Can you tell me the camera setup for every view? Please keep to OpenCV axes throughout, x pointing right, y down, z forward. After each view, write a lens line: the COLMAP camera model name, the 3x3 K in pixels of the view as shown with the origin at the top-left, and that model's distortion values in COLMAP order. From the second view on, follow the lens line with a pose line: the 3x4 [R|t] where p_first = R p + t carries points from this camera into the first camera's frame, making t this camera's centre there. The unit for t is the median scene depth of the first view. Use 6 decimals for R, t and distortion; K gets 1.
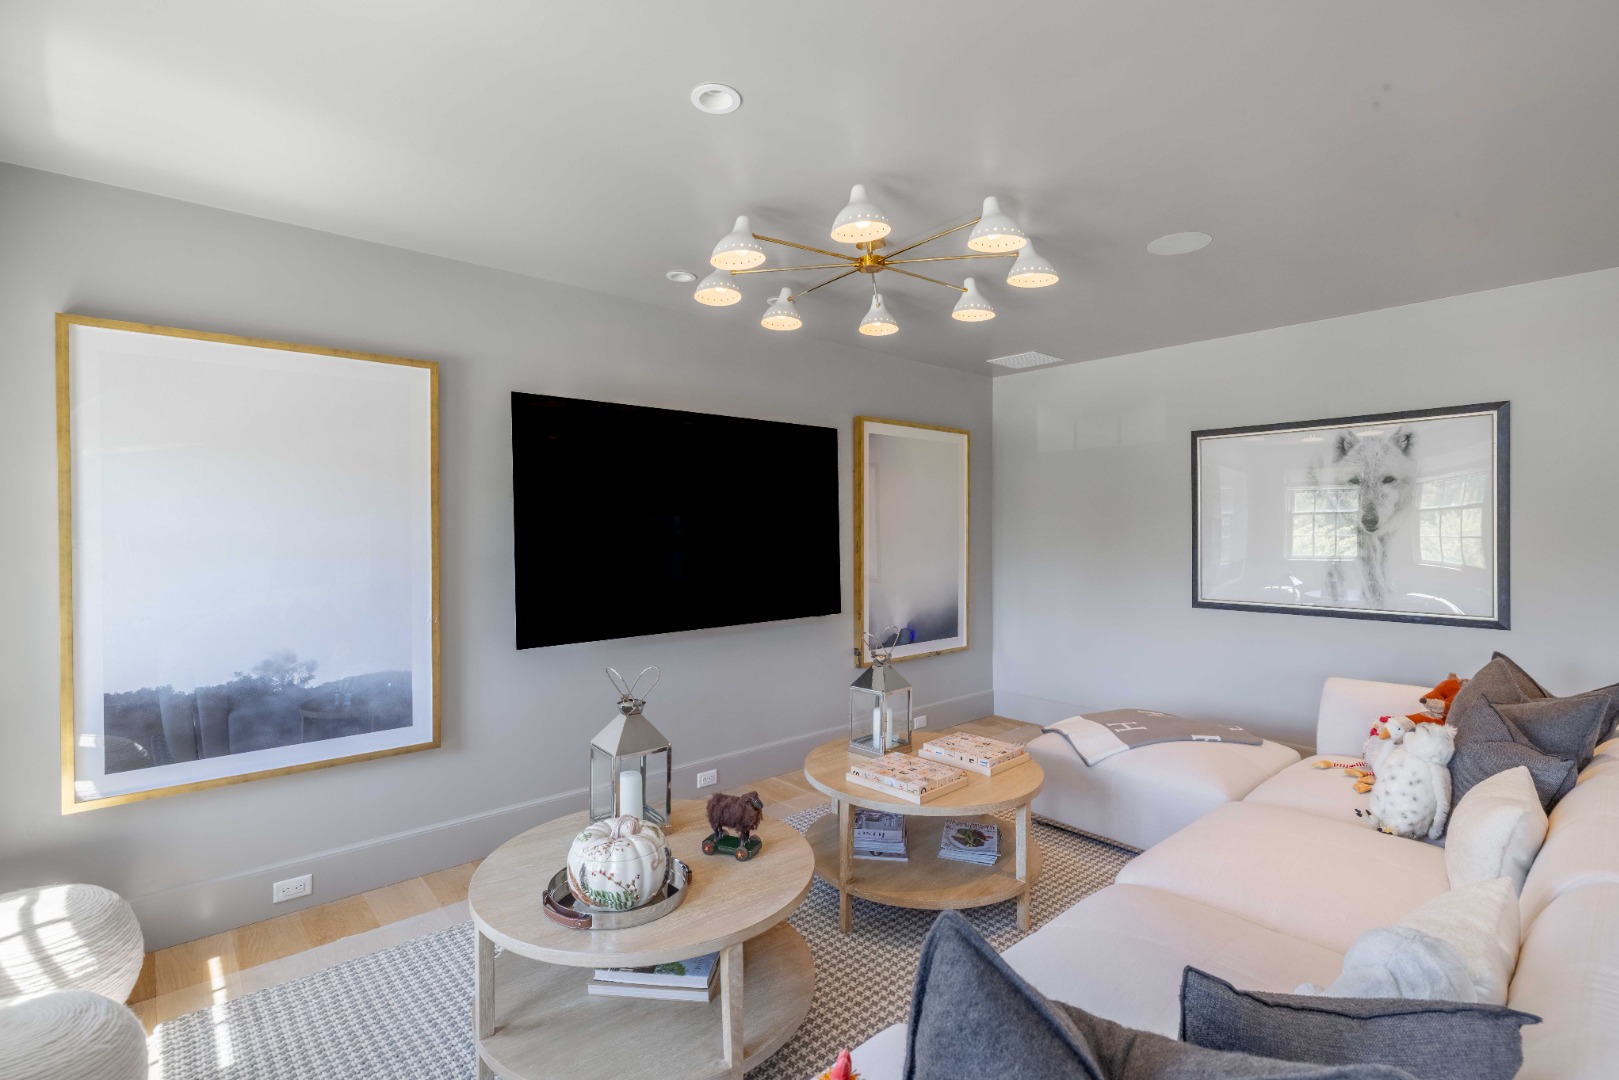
lens RADIAL K [[768.1, 0, 808.9], [0, 768.1, 534.1], [0, 0, 1]] dist [-0.000564, 0.000007]
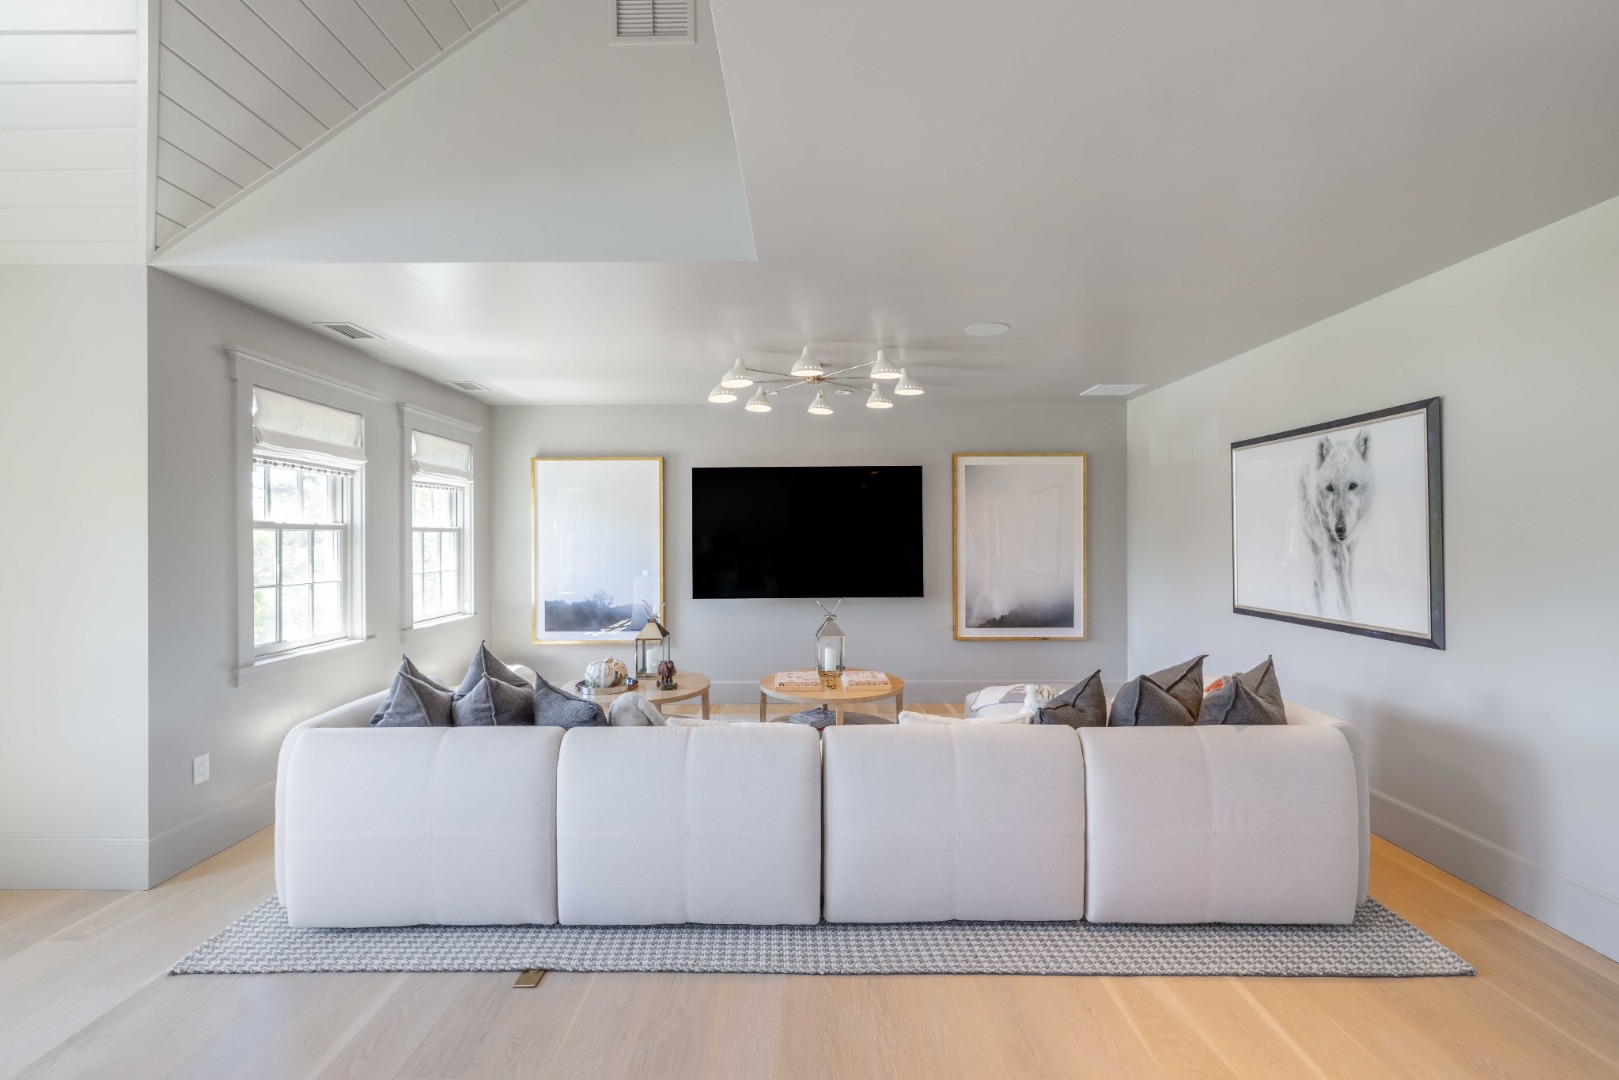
lens RADIAL K [[688.1, 0, 795.5], [0, 688.1, 534.7], [0, 0, 1]] dist [-0.001718, -0.000141]
pose [[0.742191, -0.001702, -0.670186, 0.818663], [-0.003545, 0.999973, -0.006465, -0.002112], [0.670179, 0.007175, 0.742165, -0.103145]]
